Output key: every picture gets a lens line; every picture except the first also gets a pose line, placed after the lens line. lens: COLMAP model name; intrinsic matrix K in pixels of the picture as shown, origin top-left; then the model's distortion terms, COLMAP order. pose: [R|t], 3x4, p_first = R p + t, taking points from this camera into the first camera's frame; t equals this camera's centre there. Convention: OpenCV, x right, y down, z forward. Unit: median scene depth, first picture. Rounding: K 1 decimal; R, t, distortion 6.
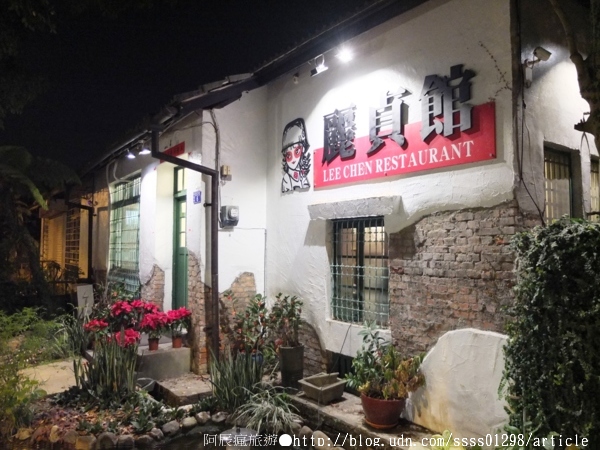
lens RADIAL K [[475.2, 0, 299.3], [0, 475.2, 226.0], [0, 0, 1]] dist [-0.039498, 0.012926]
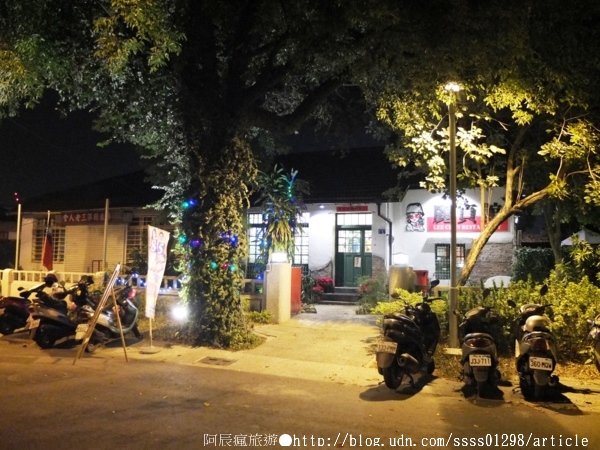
lens RADIAL K [[535.9, 0, 301.0], [0, 535.9, 225.9], [0, 0, 1]] dist [-0.016036, -0.001451]
pose [[0.849743, 0.054404, 0.524383, -2.528598], [-0.042078, 0.998487, -0.035406, 0.031503], [-0.525516, 0.008021, 0.850746, -1.392633]]
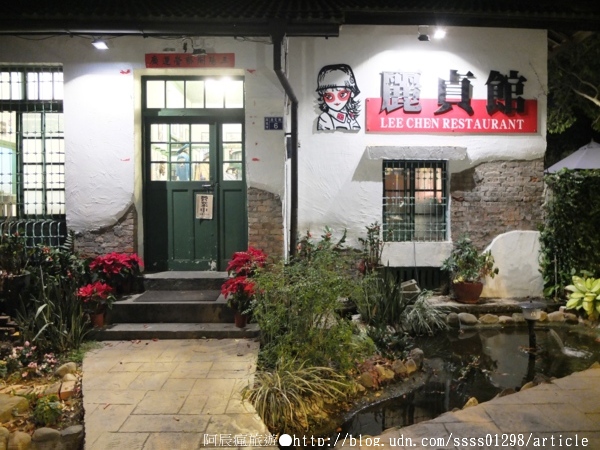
lens RADIAL K [[475.2, 0, 302.1], [0, 475.2, 221.1], [0, 0, 1]] dist [-0.039498, 0.012926]
pose [[0.560455, -0.036588, 0.827376, -1.195684], [-0.036653, 0.996949, 0.068916, 0.075061], [-0.827373, -0.068950, 0.557404, 0.555766]]
